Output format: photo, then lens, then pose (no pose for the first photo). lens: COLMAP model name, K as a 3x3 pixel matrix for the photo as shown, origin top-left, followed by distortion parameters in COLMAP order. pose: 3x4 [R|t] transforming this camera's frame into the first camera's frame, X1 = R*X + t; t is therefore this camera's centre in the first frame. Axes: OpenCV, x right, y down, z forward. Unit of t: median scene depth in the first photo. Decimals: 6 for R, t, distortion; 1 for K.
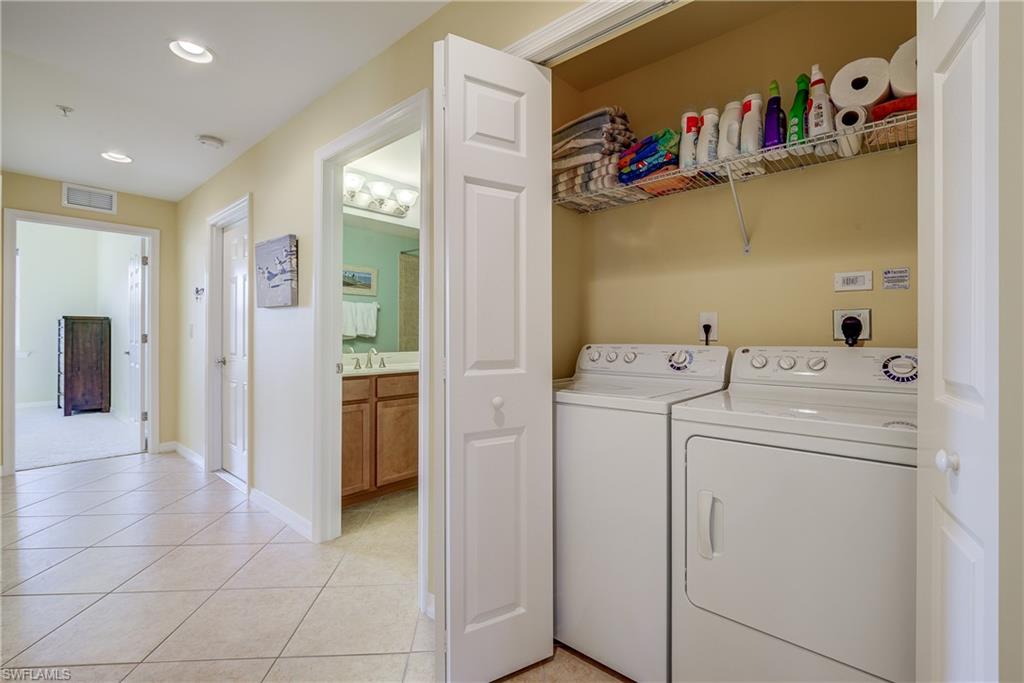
lens RADIAL K [[465.3, 0, 514.5], [0, 465.3, 333.8], [0, 0, 1]] dist [-0.010065, -0.000410]
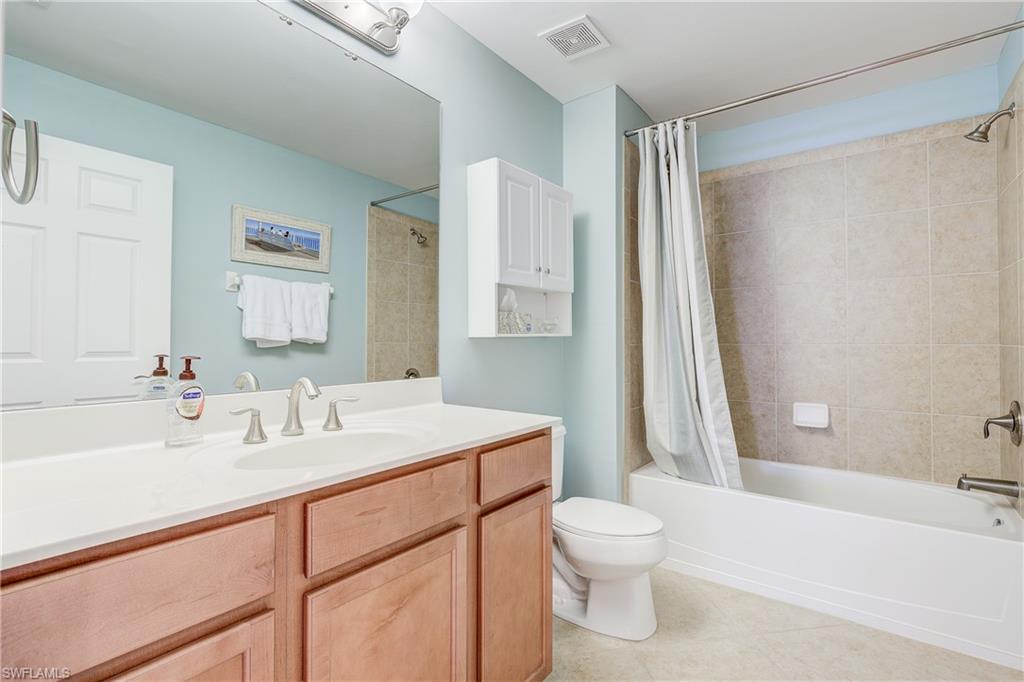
lens RADIAL K [[465.3, 0, 509.4], [0, 465.3, 332.2], [0, 0, 1]] dist [-0.010065, -0.000410]
pose [[0.997445, 0.006159, 0.071172, -0.115345], [-0.005084, 0.999870, -0.015286, 0.001370], [-0.071256, 0.014885, 0.997347, 0.417623]]
